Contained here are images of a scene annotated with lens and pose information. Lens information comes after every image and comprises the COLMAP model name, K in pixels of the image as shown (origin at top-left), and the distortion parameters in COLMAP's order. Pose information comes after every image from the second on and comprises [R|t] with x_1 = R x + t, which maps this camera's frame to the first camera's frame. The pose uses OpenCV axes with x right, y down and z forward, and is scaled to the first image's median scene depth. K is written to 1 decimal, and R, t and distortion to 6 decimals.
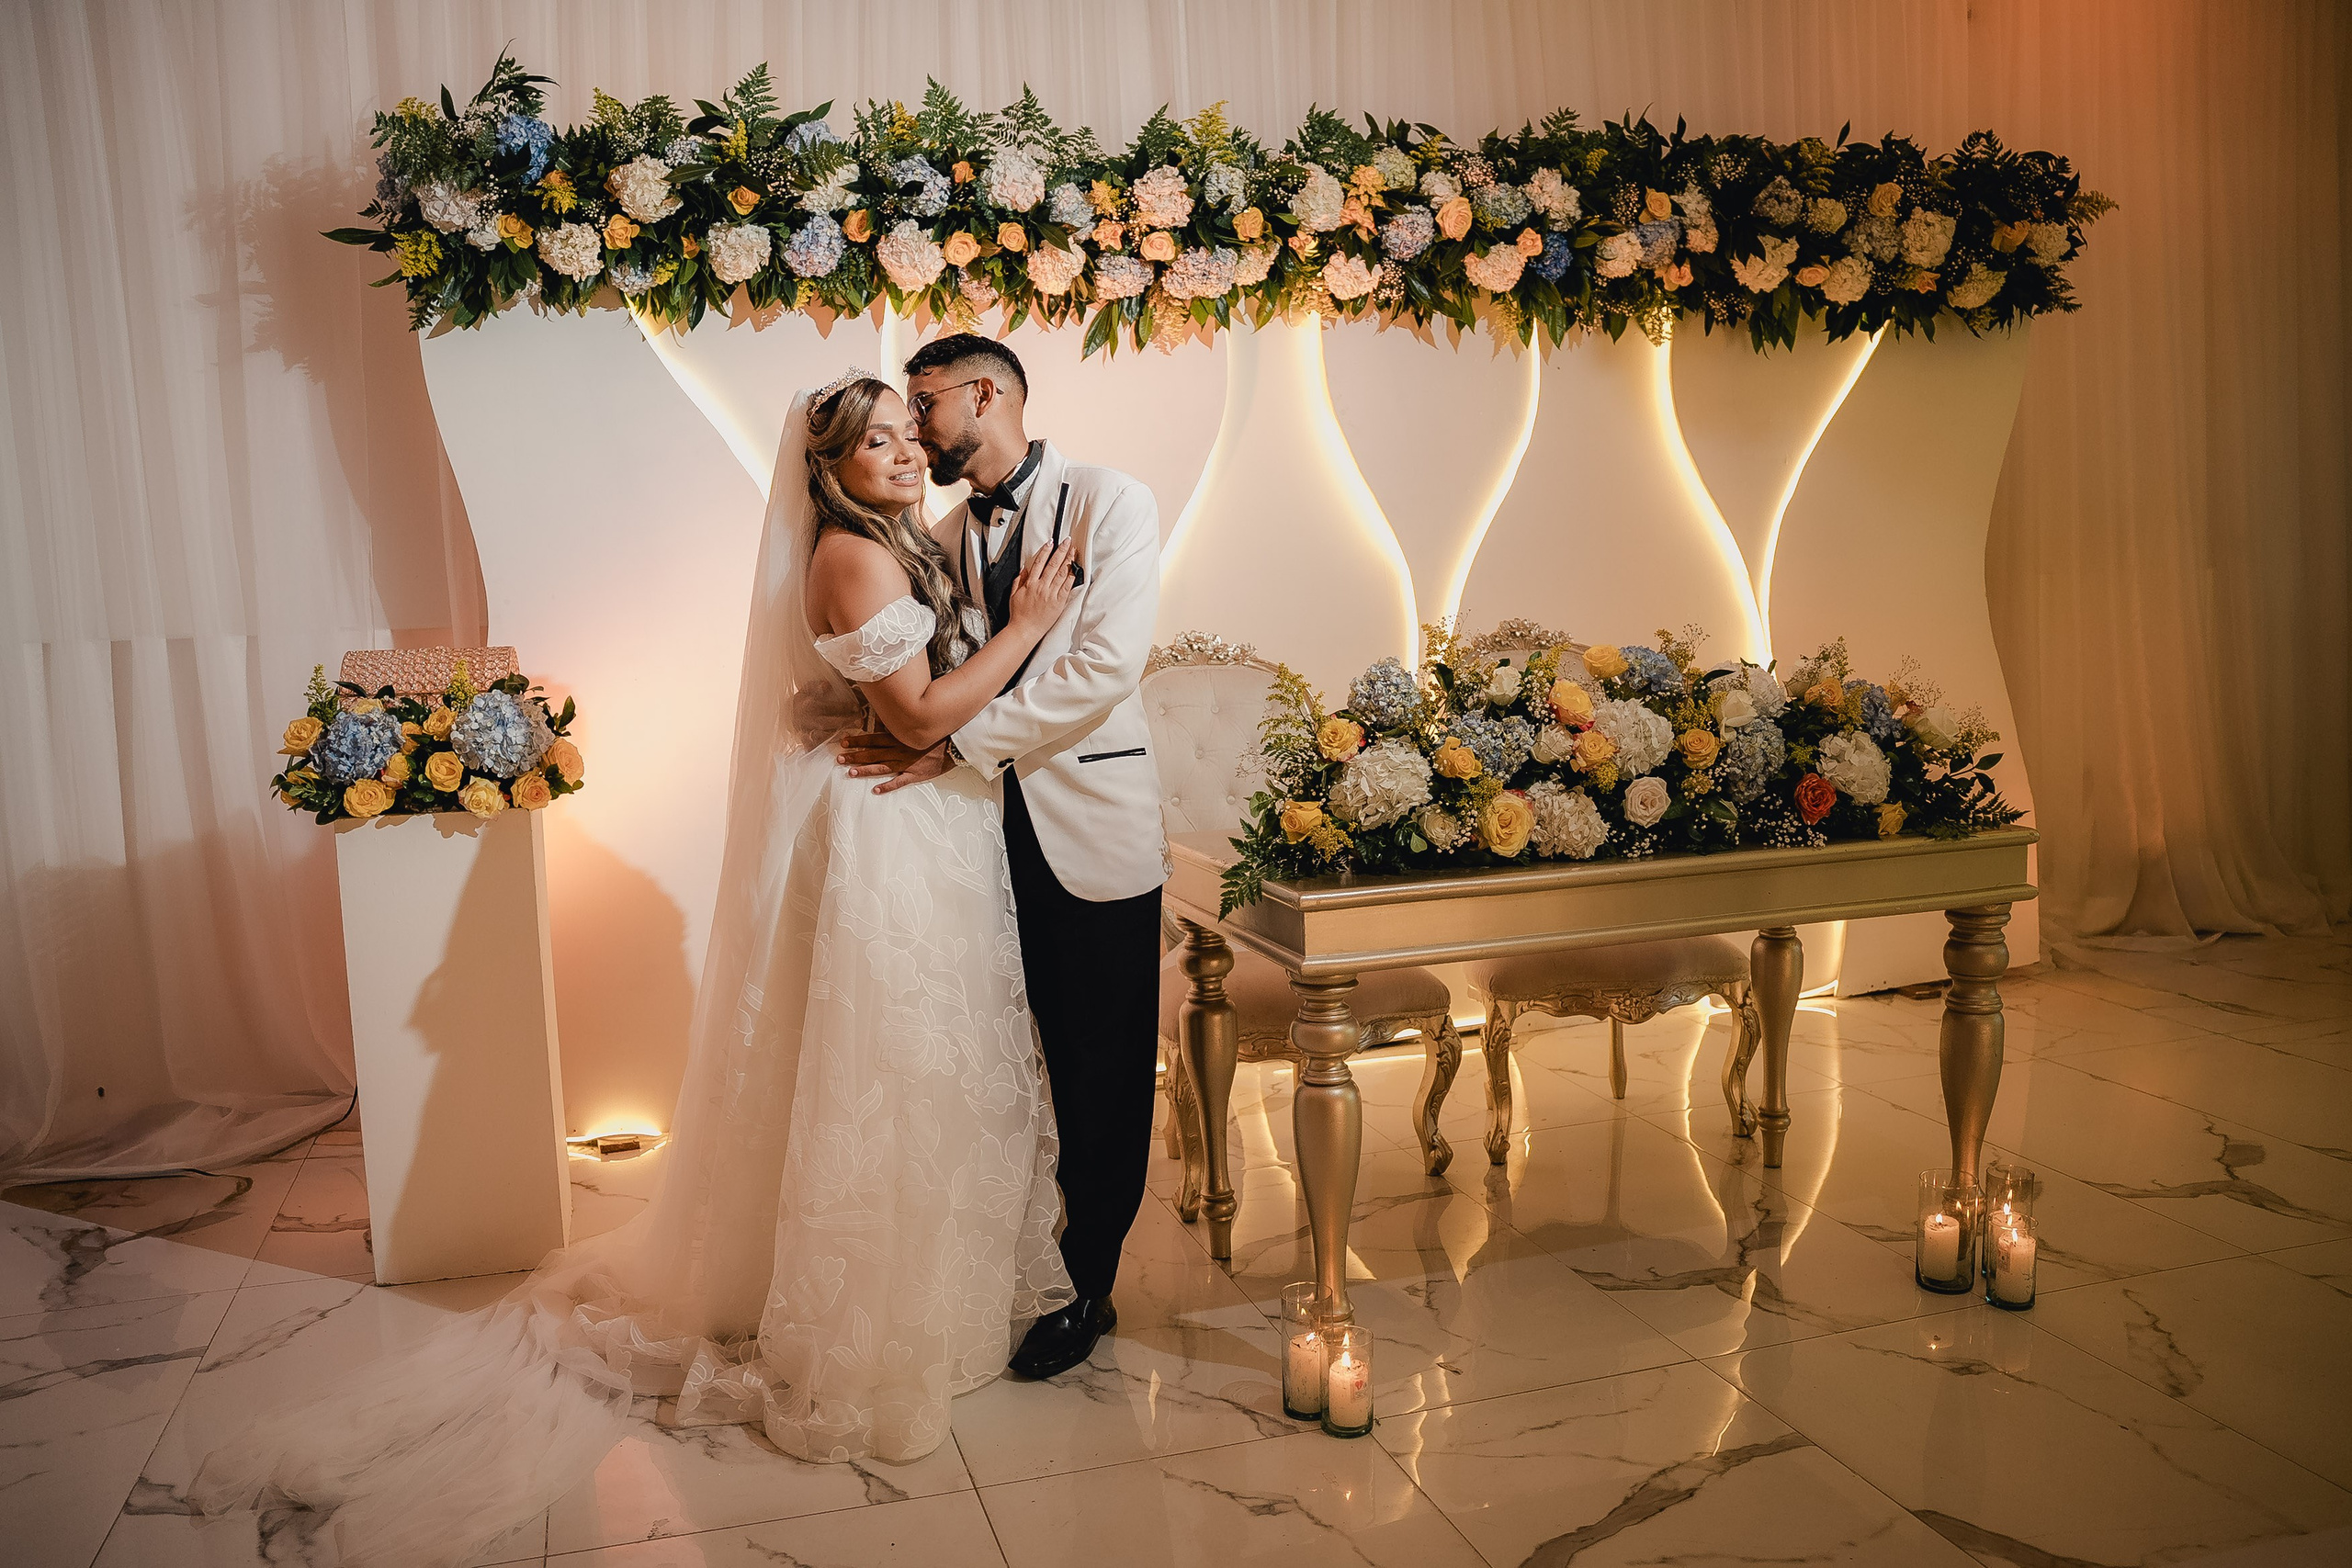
lens RADIAL K [[1863.9, 0, 1176.0], [0, 1863.9, 784.0], [0, 0, 1]] dist [-0.152687, 0.164881]
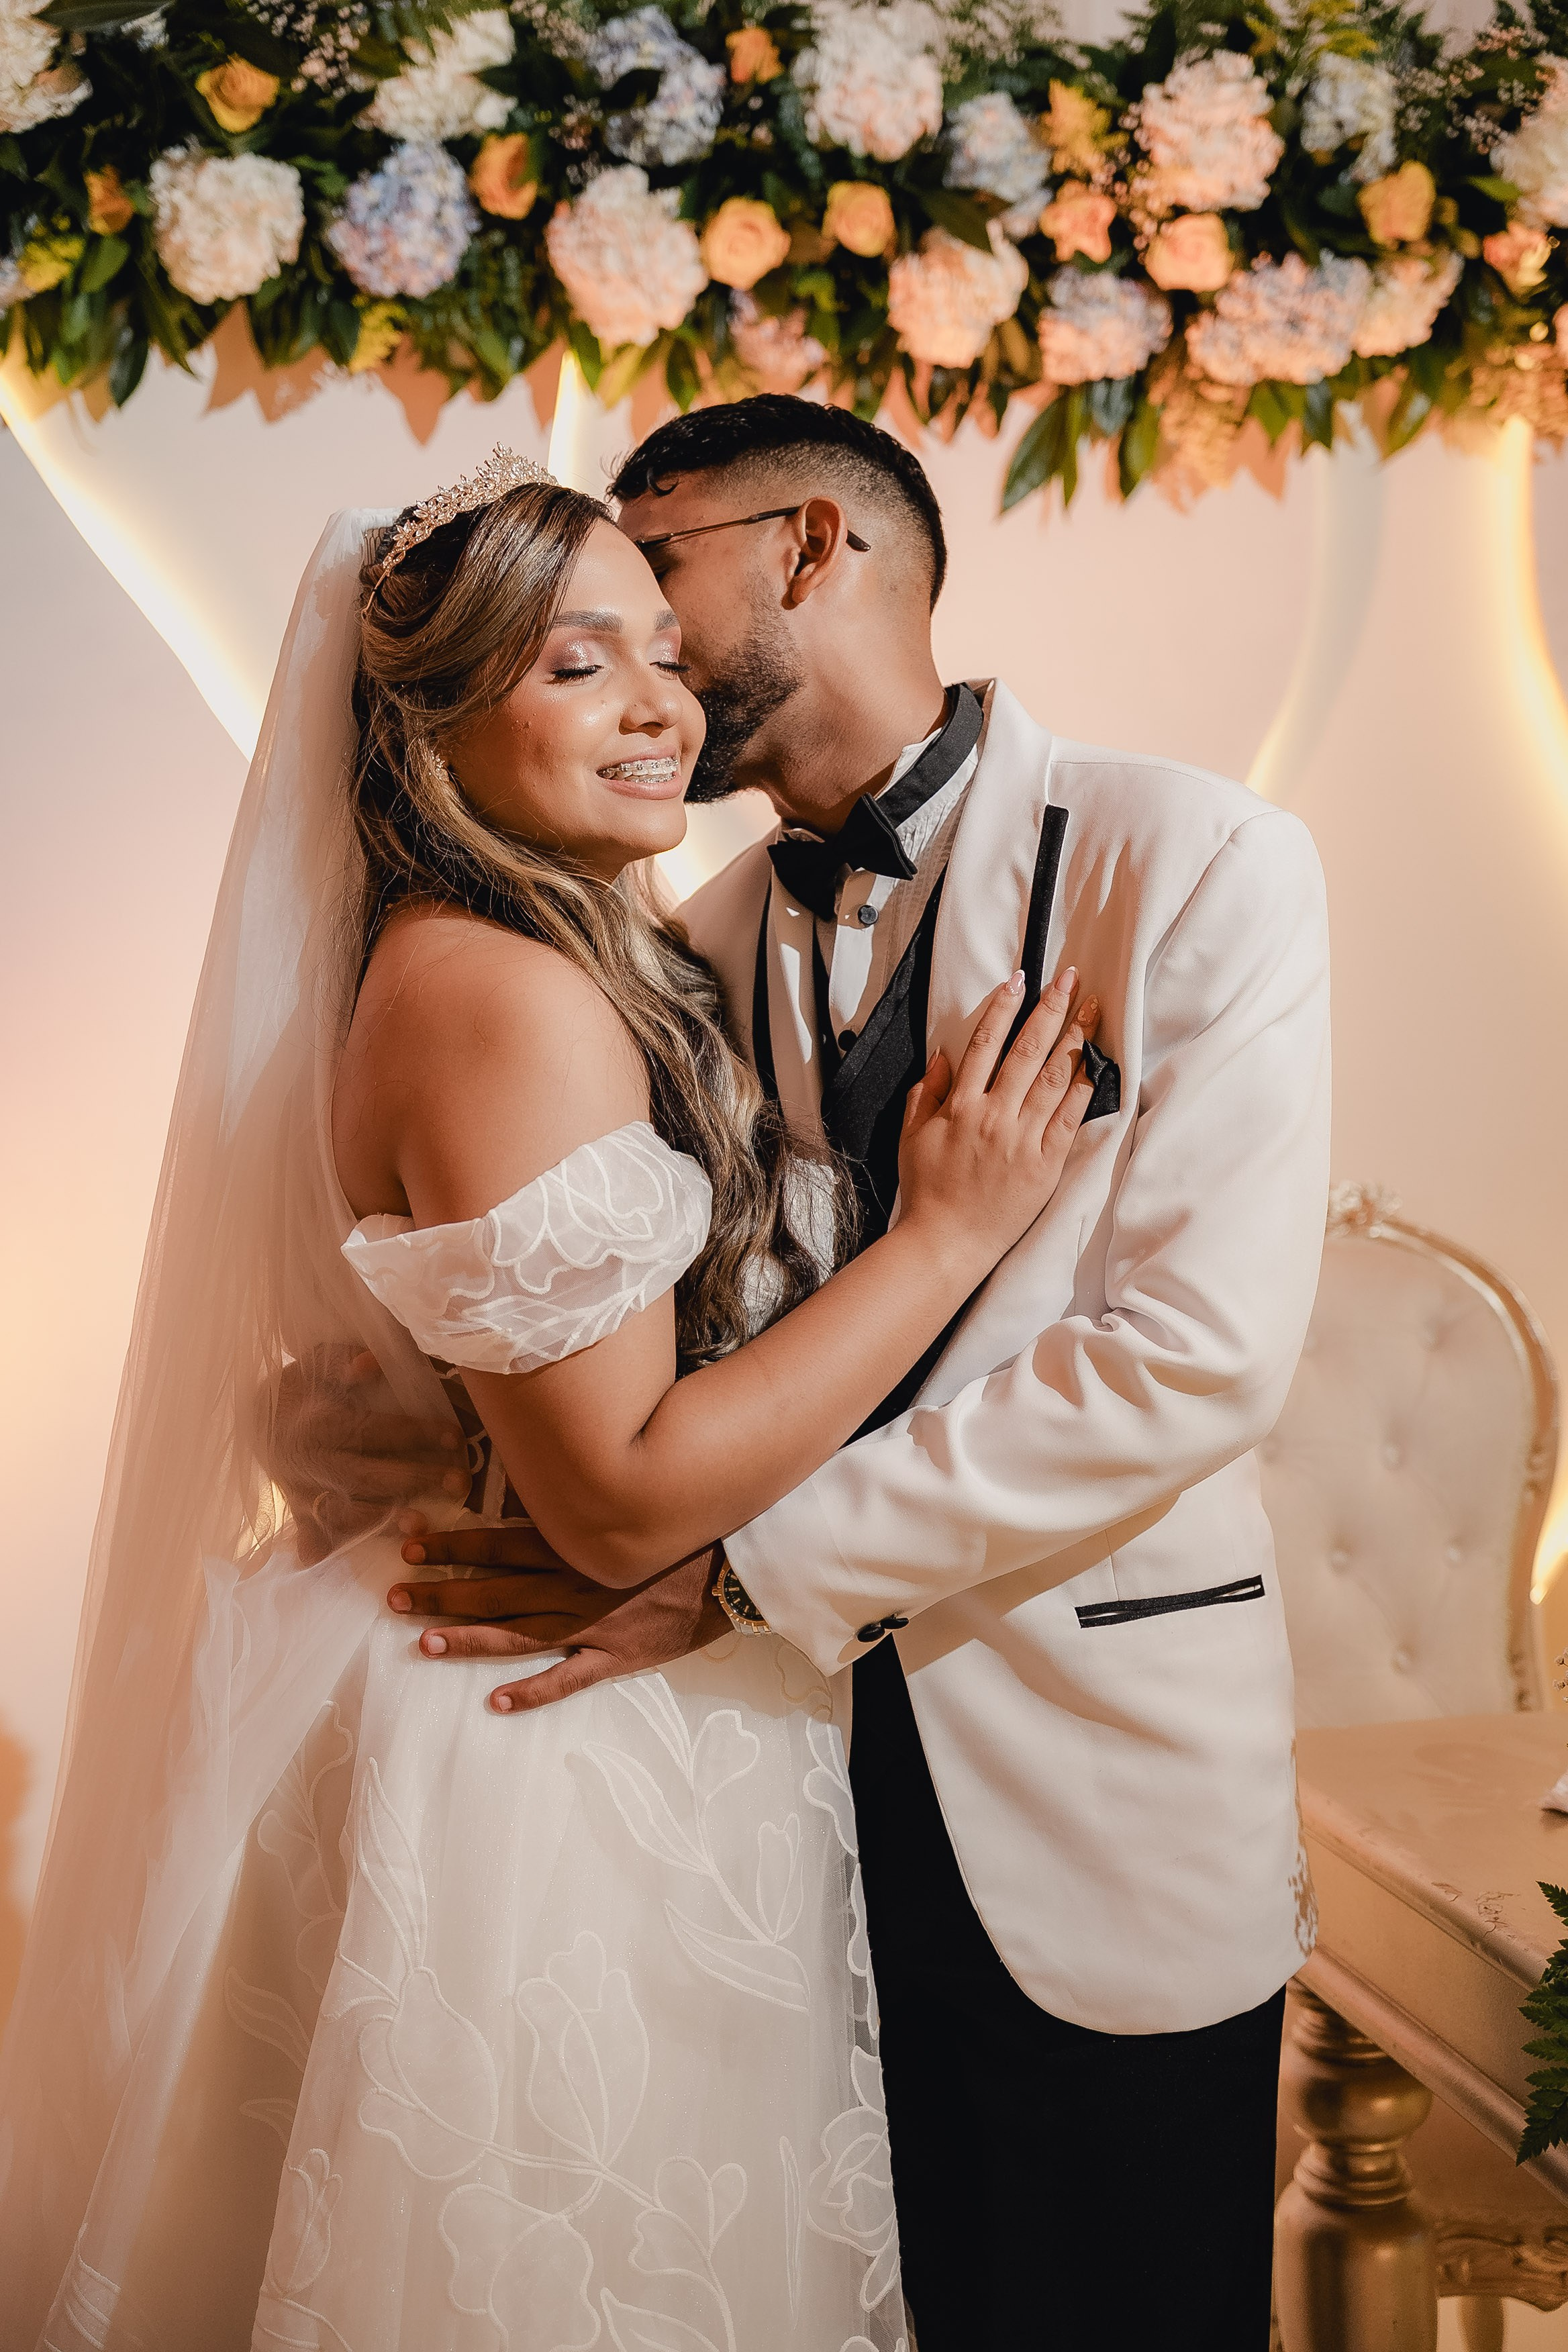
lens RADIAL K [[2240.1, 0, 688.0], [0, 2240.1, 1177.6], [0, 0, 1]] dist [0.045353, 0.007554]
pose [[0.995661, 0.044199, -0.081887, -0.076903], [-0.043029, 0.998946, 0.015992, -0.079964], [0.082508, -0.012399, 0.996513, 0.470807]]
